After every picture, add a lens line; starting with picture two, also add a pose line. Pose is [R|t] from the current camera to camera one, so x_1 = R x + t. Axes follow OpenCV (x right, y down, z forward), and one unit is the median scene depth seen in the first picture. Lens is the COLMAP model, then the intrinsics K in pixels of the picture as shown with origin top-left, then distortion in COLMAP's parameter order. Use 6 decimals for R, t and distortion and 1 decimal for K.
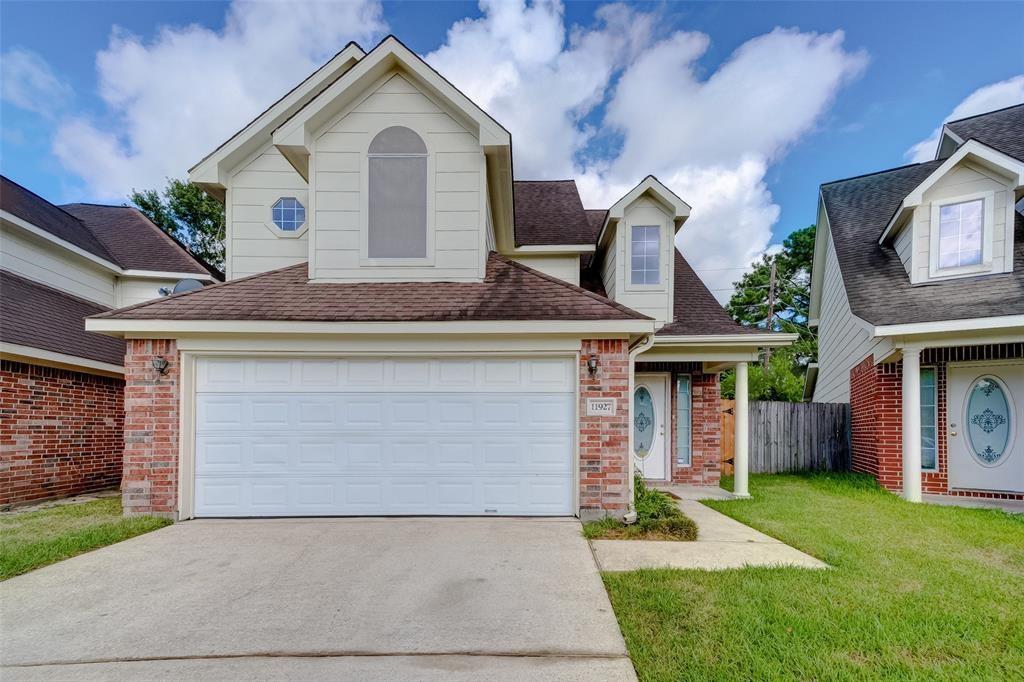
lens RADIAL K [[477.9, 0, 532.4], [0, 477.9, 350.7], [0, 0, 1]] dist [0.053325, 0.000278]
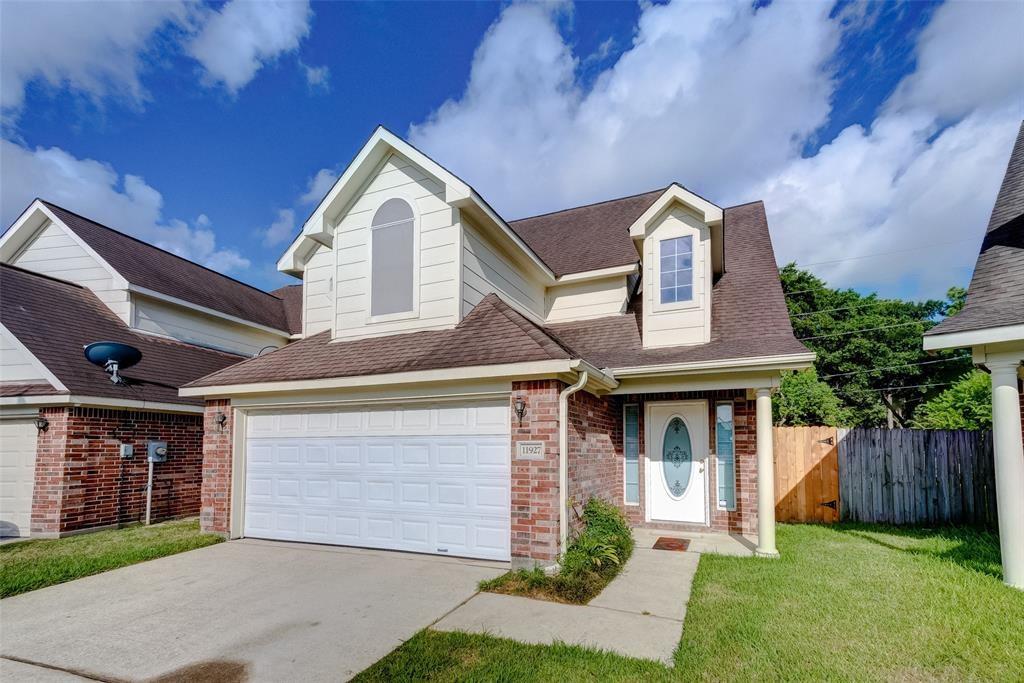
lens RADIAL K [[477.9, 0, 532.4], [0, 477.9, 351.2], [0, 0, 1]] dist [0.053325, 0.000278]
pose [[0.920540, -0.076643, -0.383056, 0.536671], [0.064735, 0.996936, -0.043902, -0.040623], [0.385248, 0.015617, 0.922681, 0.100396]]
